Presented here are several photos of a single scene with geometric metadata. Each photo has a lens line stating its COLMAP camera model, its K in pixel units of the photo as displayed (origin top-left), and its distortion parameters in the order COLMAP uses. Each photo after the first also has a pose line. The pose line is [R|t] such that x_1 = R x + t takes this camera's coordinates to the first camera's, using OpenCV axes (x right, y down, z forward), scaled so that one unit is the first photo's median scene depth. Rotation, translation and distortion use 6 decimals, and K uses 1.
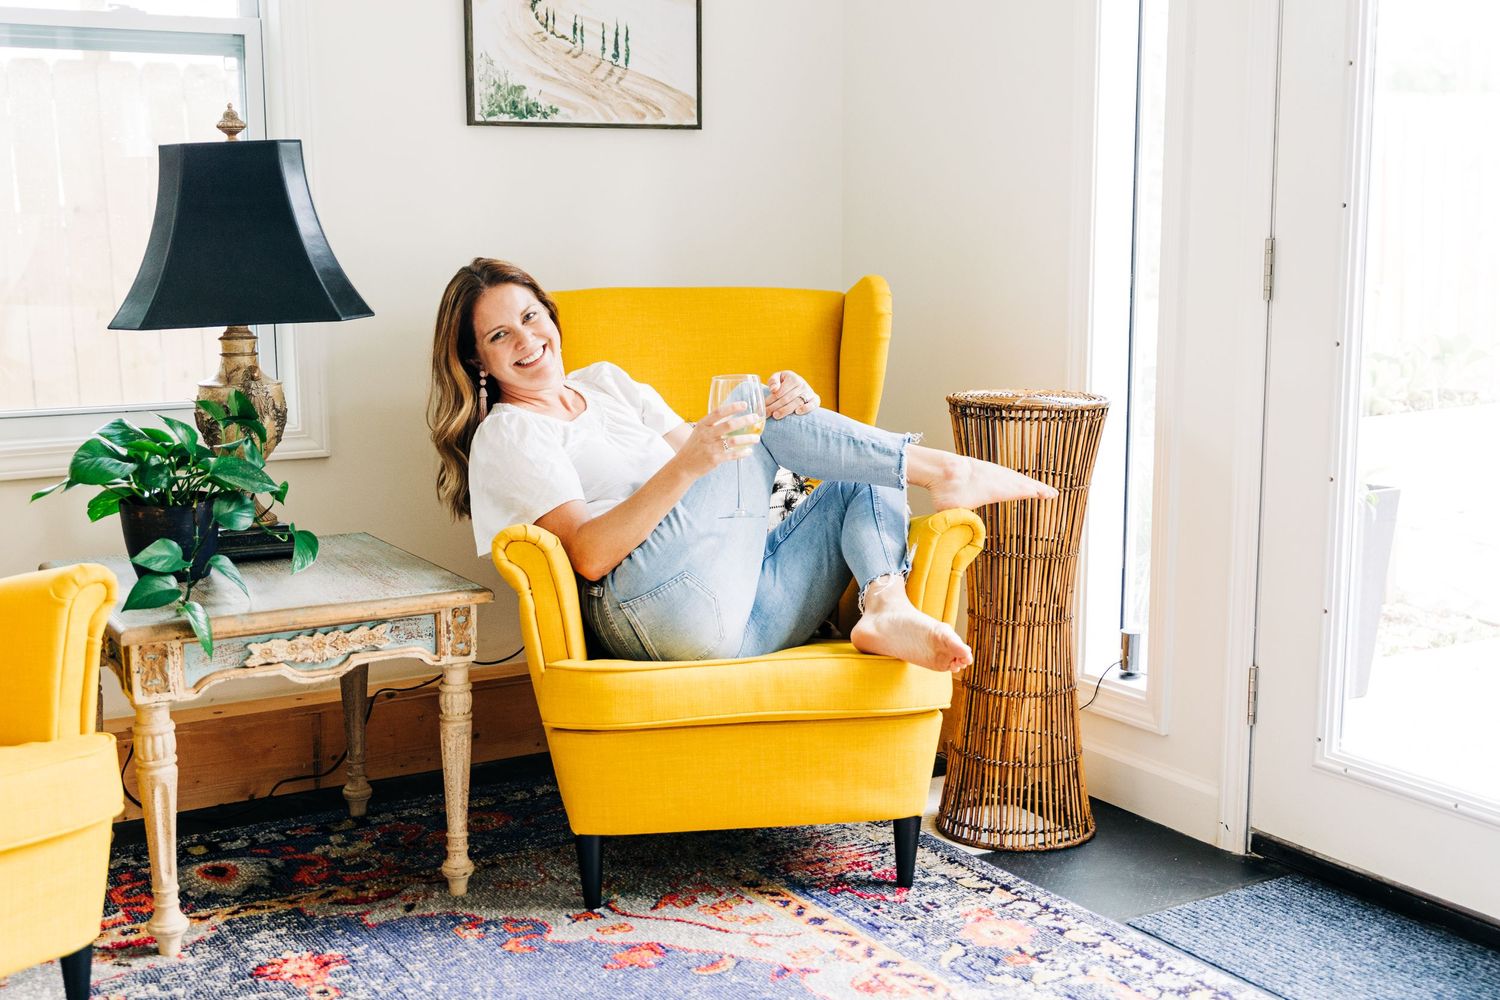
lens RADIAL K [[1853.3, 0, 741.3], [0, 1853.3, 506.2], [0, 0, 1]] dist [-0.002101, 0.000000]
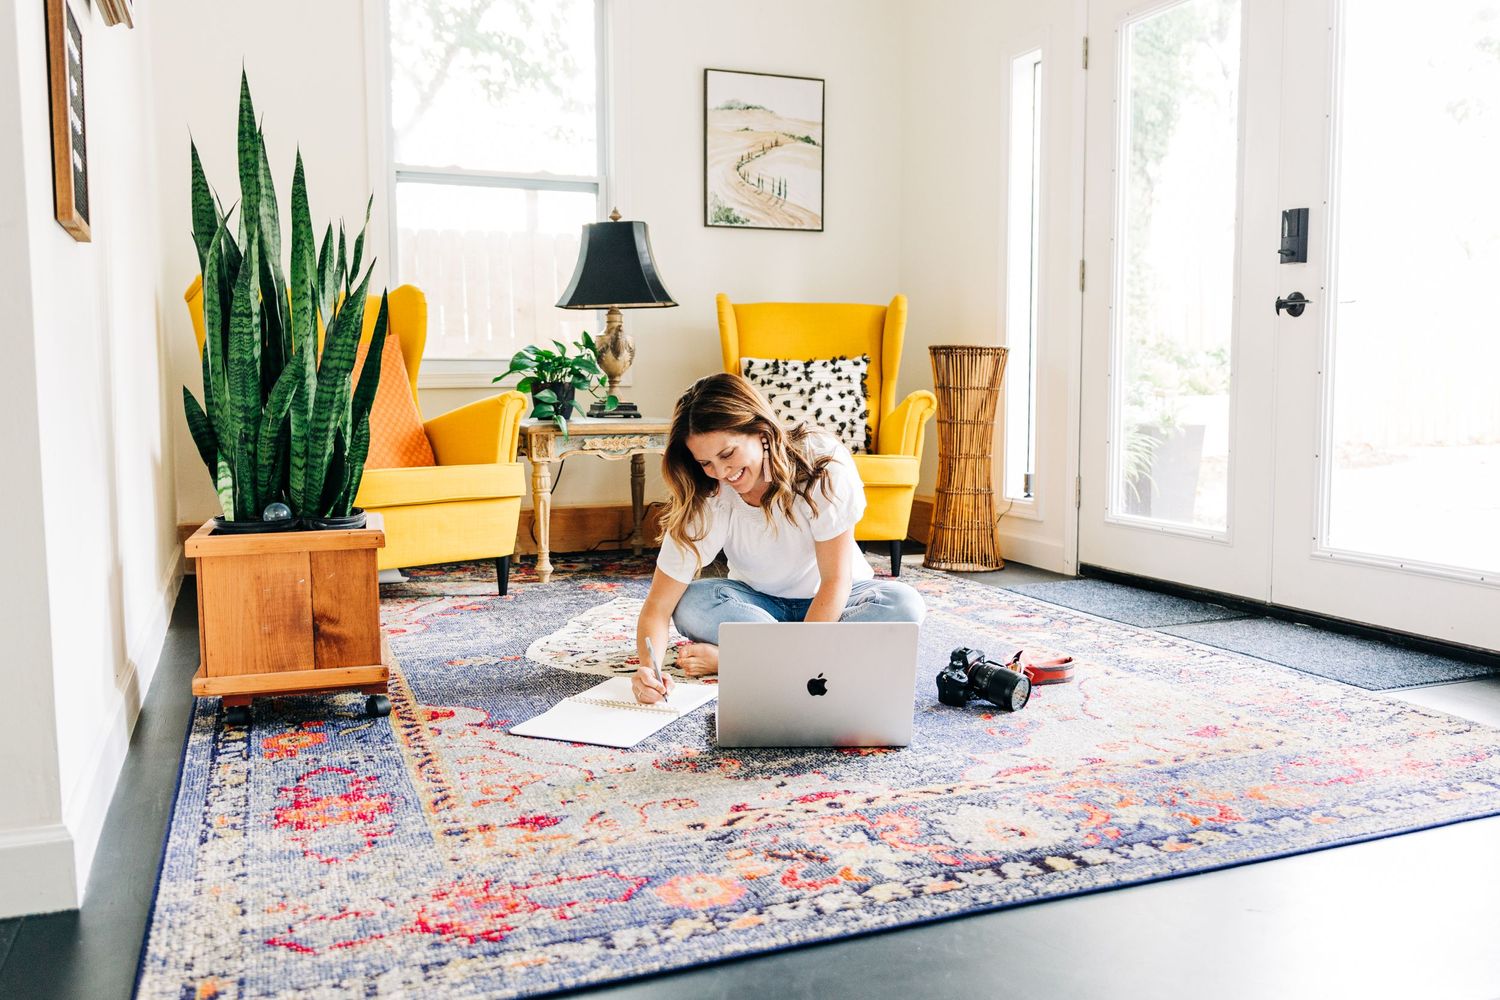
lens RADIAL K [[1259.0, 0, 757.3], [0, 1259.0, 492.2], [0, 0, 1]] dist [-0.009765, 0.001633]
pose [[0.987955, 0.015968, -0.153918, 0.141649], [-0.028485, 0.996431, -0.079461, 0.214773], [0.152100, 0.082888, 0.984883, -0.365238]]
